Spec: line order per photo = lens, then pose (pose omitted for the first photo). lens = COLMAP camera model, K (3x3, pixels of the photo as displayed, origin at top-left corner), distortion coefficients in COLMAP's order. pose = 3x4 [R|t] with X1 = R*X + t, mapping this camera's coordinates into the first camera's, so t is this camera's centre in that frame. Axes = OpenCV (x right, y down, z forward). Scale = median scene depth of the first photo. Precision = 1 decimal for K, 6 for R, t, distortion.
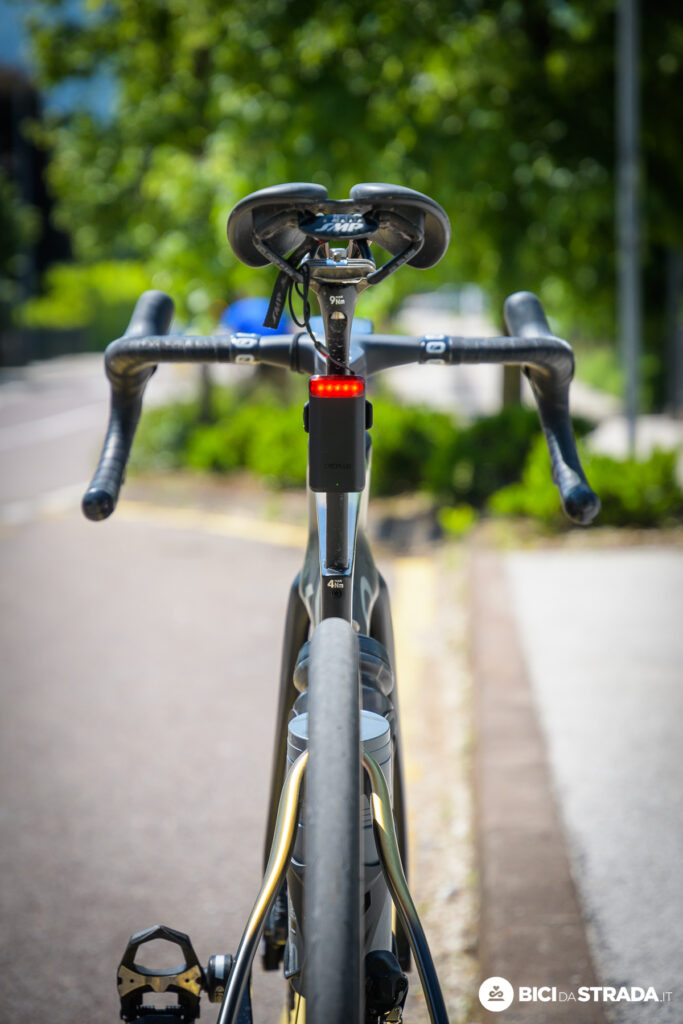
lens RADIAL K [[2876.8, 0, 340.6], [0, 2876.8, 513.2], [0, 0, 1]] dist [0.261615, 0.000000]
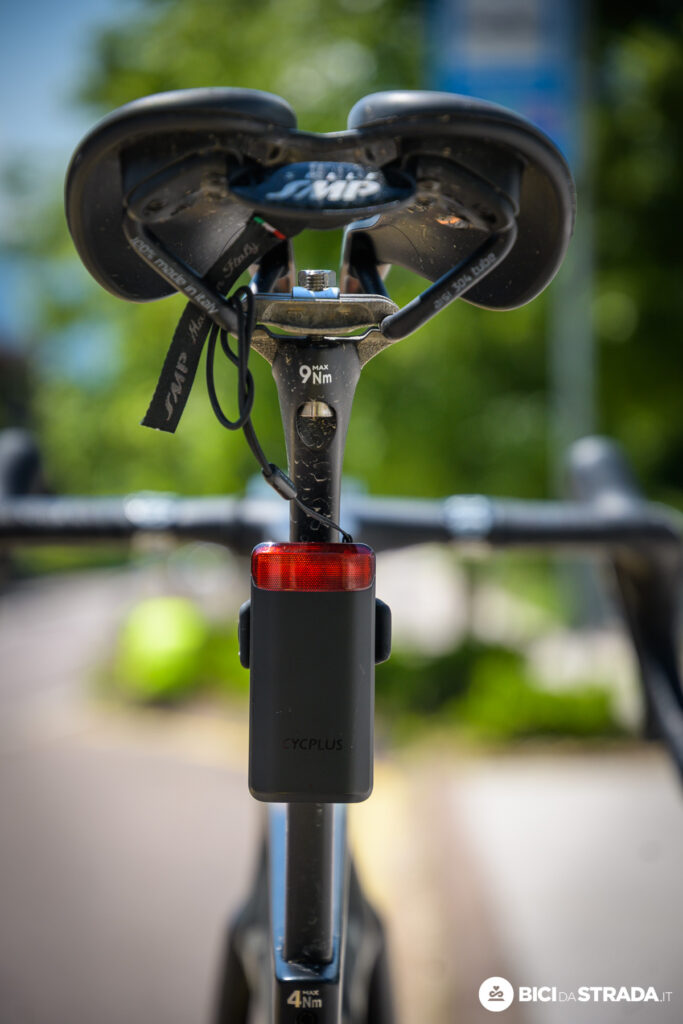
lens RADIAL K [[2876.8, 0, 340.3], [0, 2876.8, 516.3], [0, 0, 1]] dist [0.261615, 0.000000]
pose [[0.999880, 0.009825, 0.012005, -0.002503], [-0.008892, 0.997110, -0.075449, -0.018423], [-0.012711, 0.075333, 0.997077, 0.562823]]
